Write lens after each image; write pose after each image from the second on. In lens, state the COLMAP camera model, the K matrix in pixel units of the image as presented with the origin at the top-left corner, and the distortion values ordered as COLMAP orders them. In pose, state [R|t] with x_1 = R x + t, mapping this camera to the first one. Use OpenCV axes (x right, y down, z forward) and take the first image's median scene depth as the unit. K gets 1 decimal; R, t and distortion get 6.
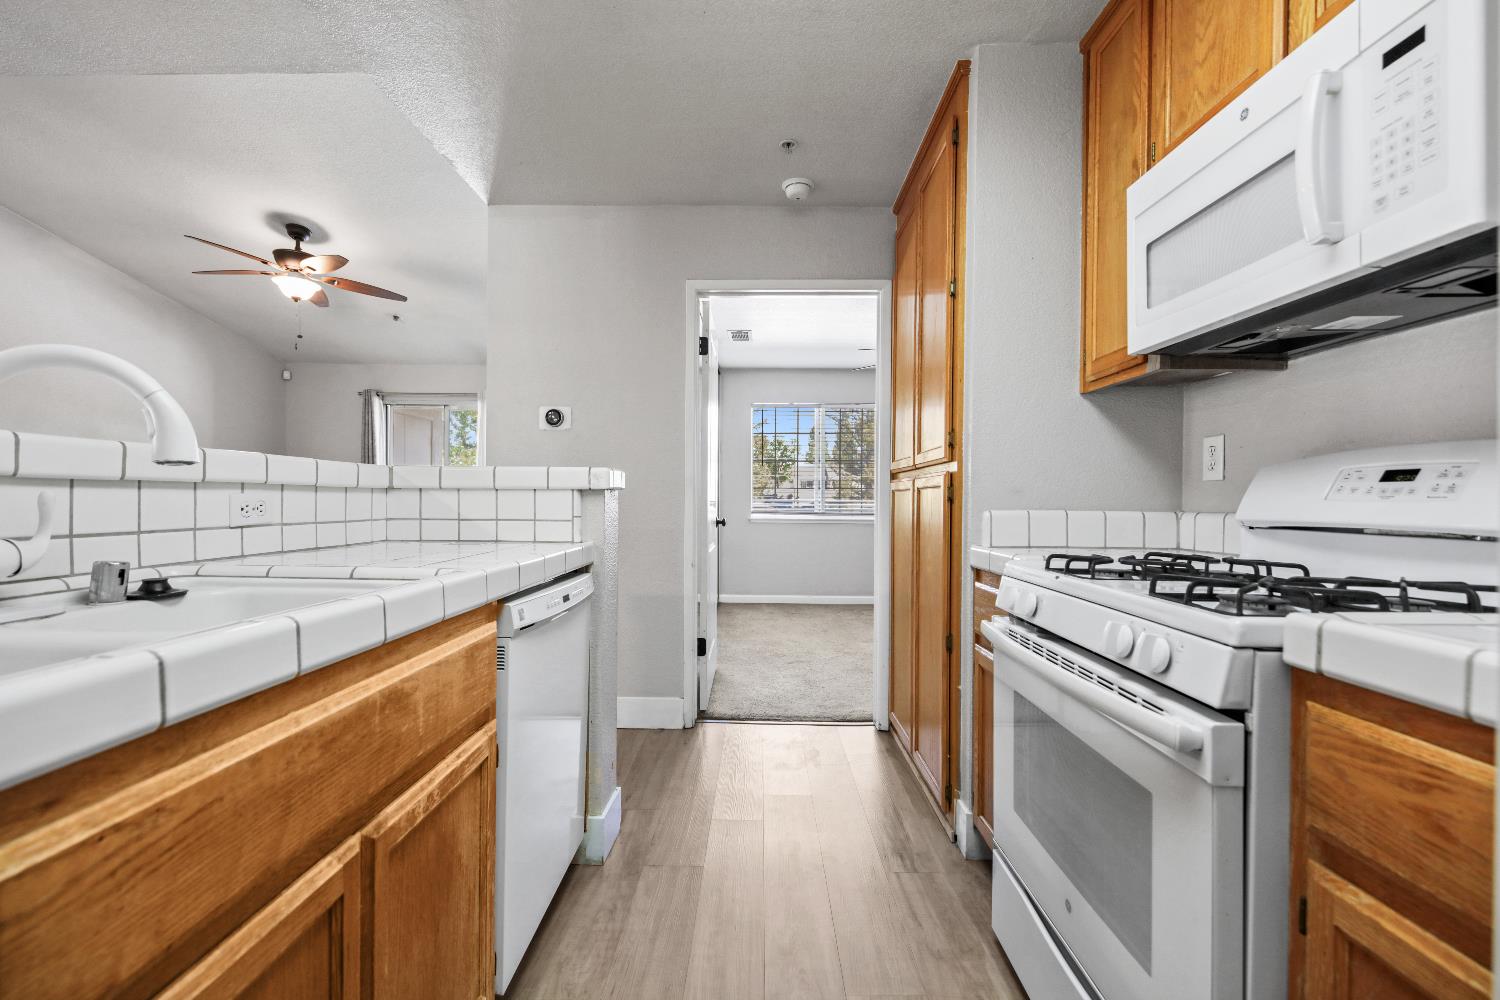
lens RADIAL K [[639.2, 0, 746.3], [0, 639.2, 499.6], [0, 0, 1]] dist [0.018343, -0.008517]
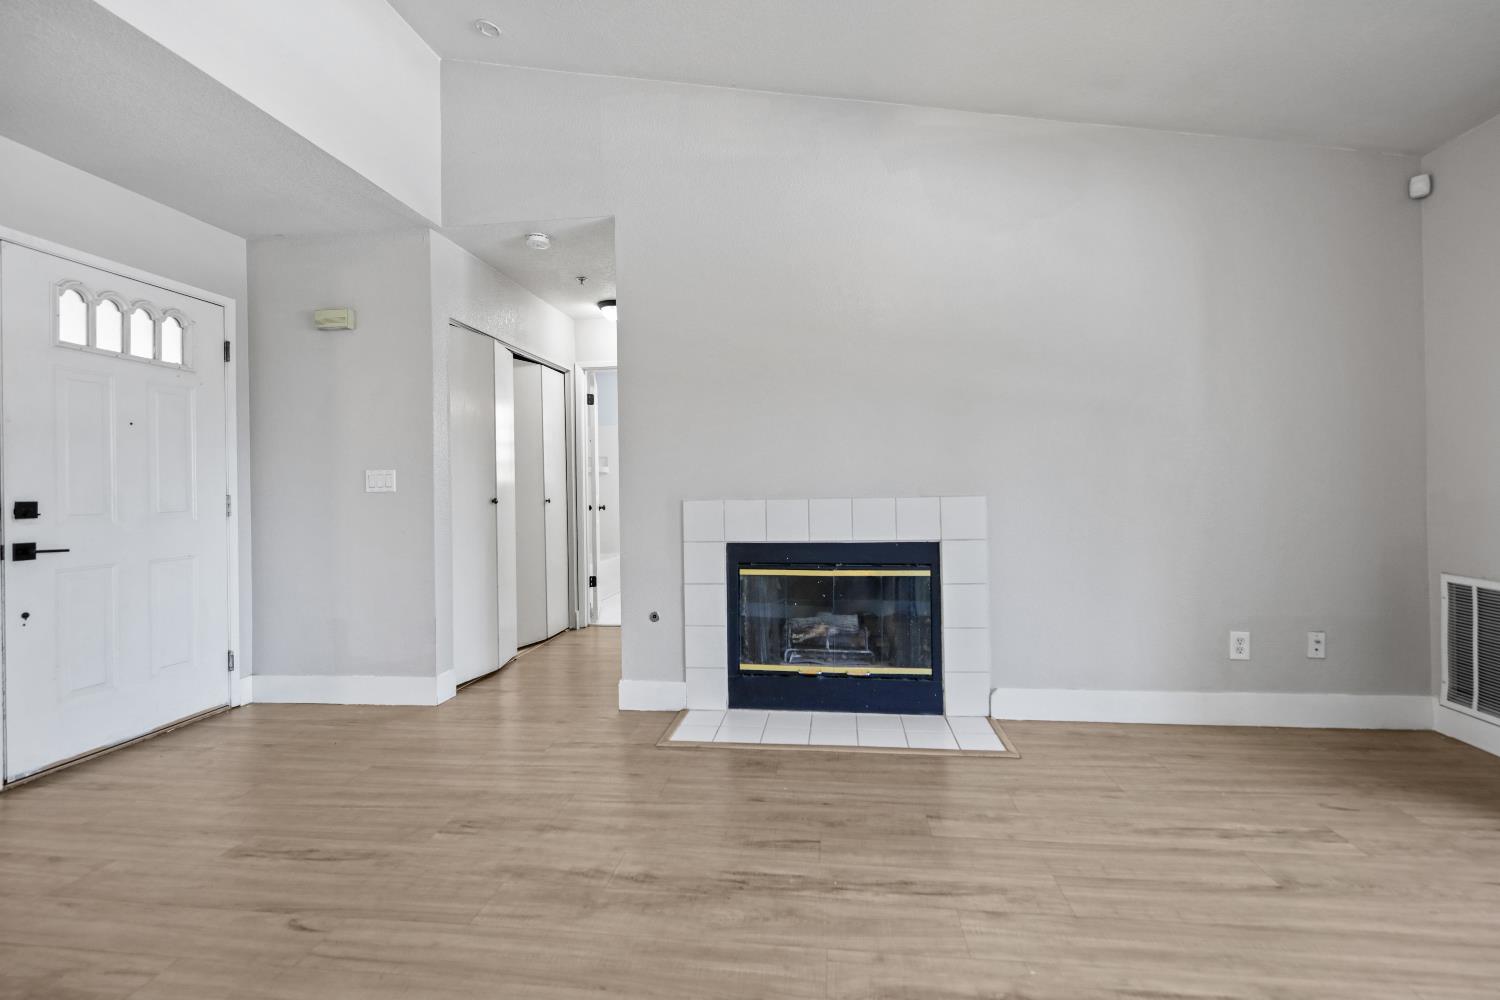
lens RADIAL K [[649.9, 0, 750.4], [0, 649.9, 490.0], [0, 0, 1]] dist [0.015170, -0.006936]
pose [[-0.101513, -0.004084, -0.994826, -0.383150], [0.015719, 0.999860, -0.005709, -0.002476], [0.994710, -0.016217, -0.101434, 0.934196]]
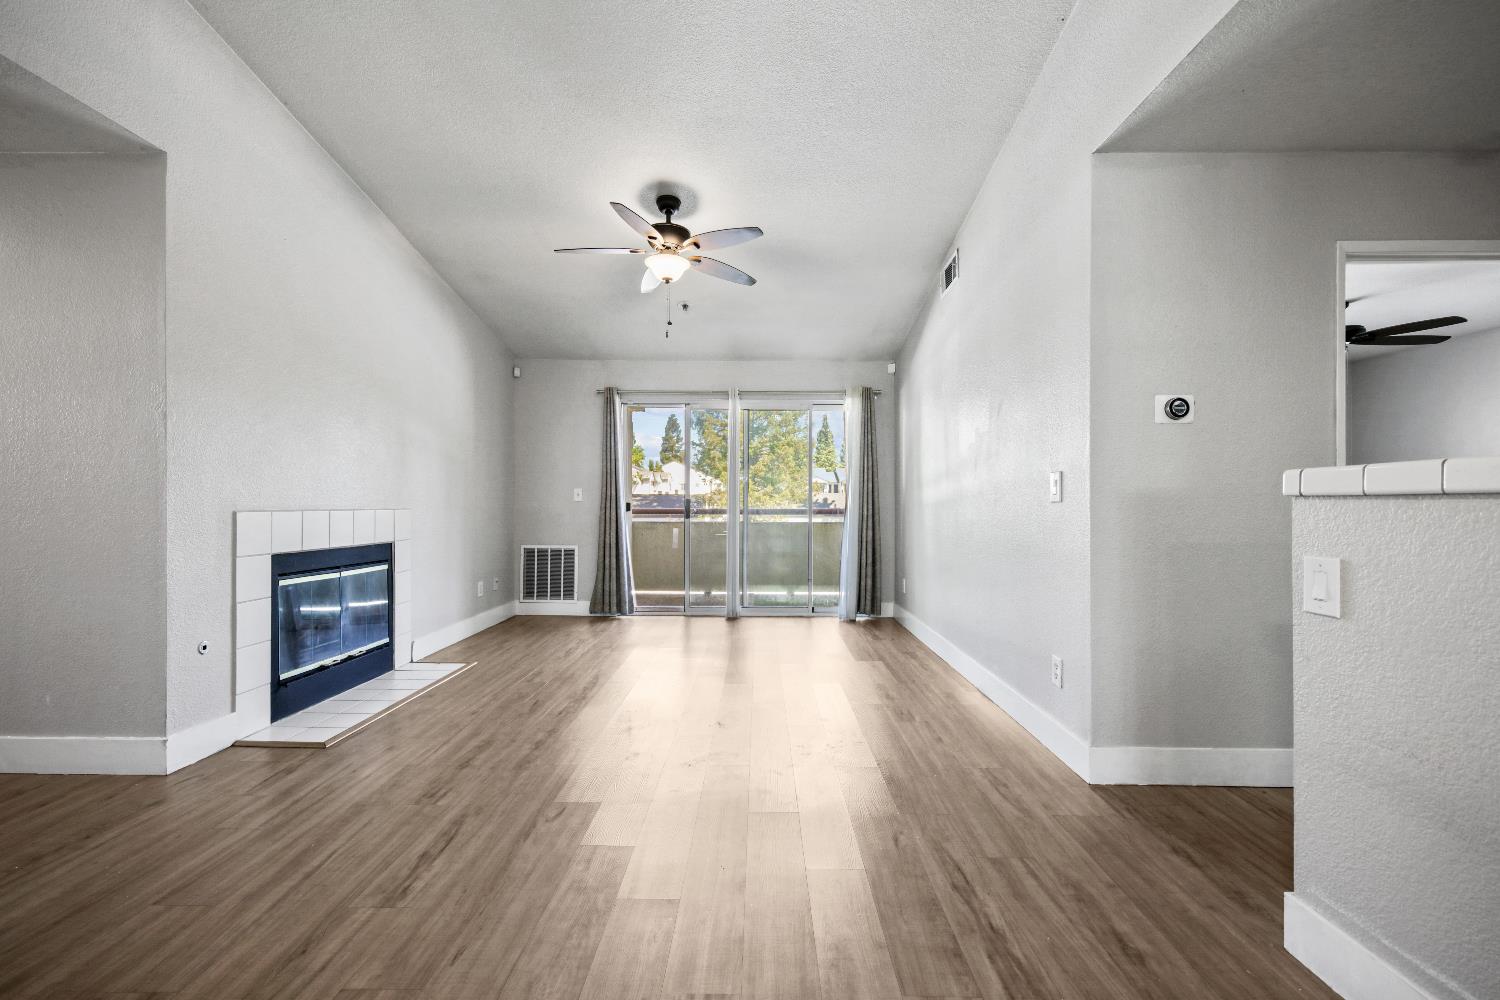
lens RADIAL K [[639.2, 0, 746.3], [0, 639.2, 499.6], [0, 0, 1]] dist [0.018343, -0.008517]
pose [[0.999998, -0.000438, -0.001815, -0.583673], [0.000423, 0.999969, -0.007862, -0.002650], [0.001819, 0.007862, 0.999967, 0.117963]]
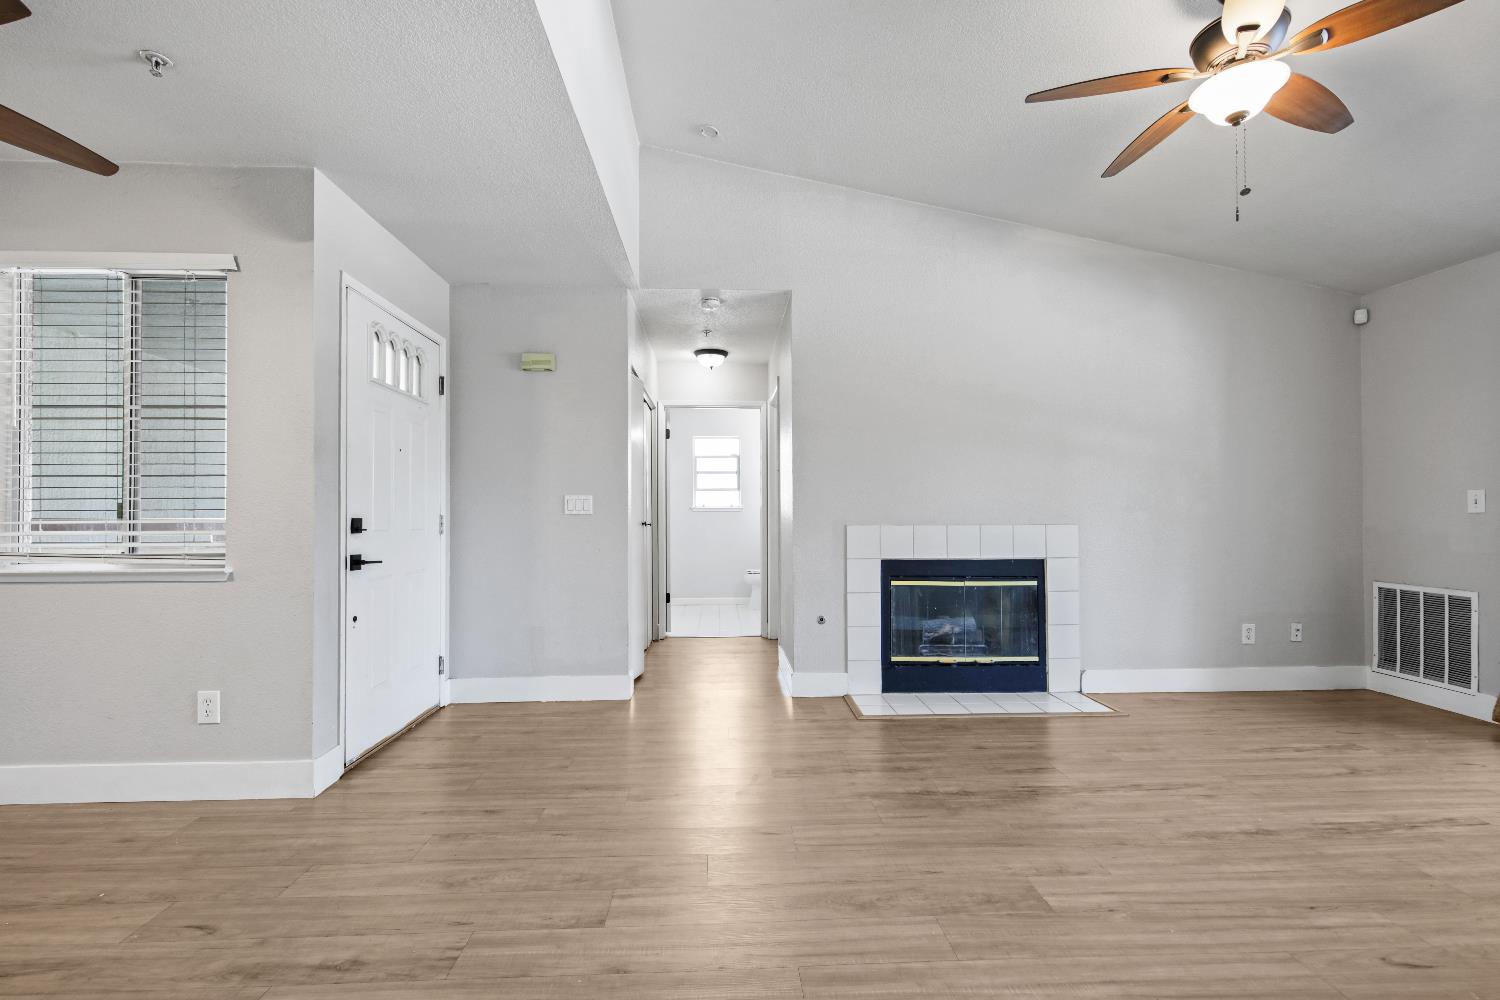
lens RADIAL K [[635.0, 0, 746.7], [0, 635.0, 513.2], [0, 0, 1]] dist [0.018502, -0.009401]
pose [[0.065691, -0.013159, -0.997753, -0.230709], [0.001934, 0.999913, -0.013060, -0.001311], [0.997838, -0.001072, 0.065710, 0.584339]]
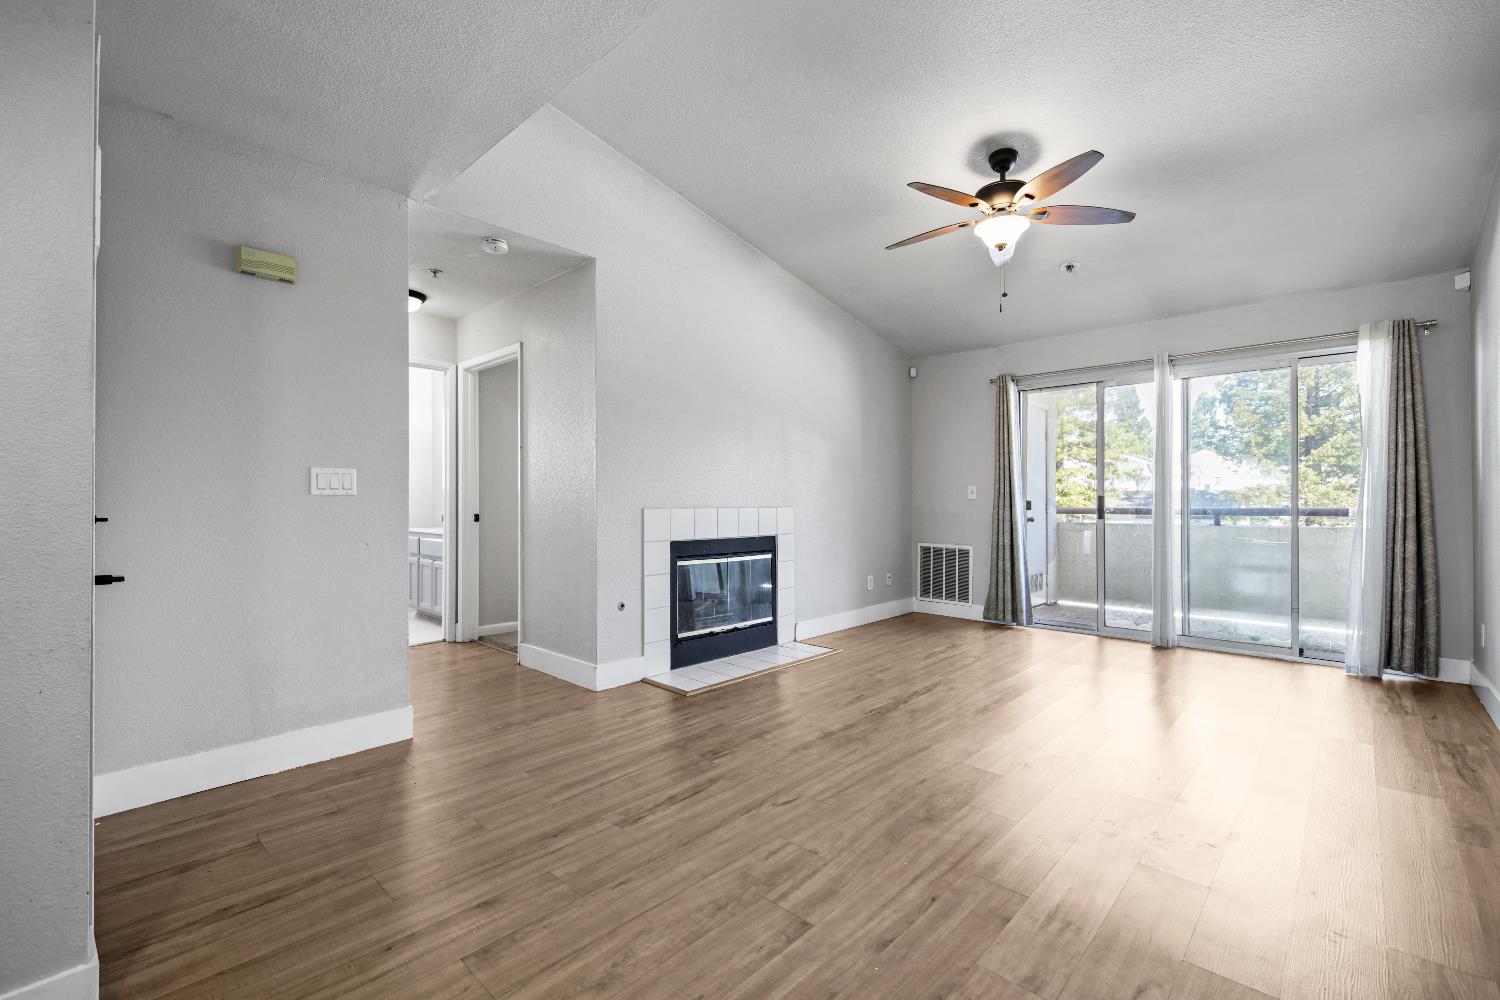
lens RADIAL K [[639.2, 0, 746.3], [0, 639.2, 499.6], [0, 0, 1]] dist [0.018343, -0.008517]
pose [[0.738026, -0.006811, -0.674738, -0.400712], [0.002722, 0.999971, -0.007116, -0.001576], [0.674767, 0.003415, 0.738023, 0.218454]]
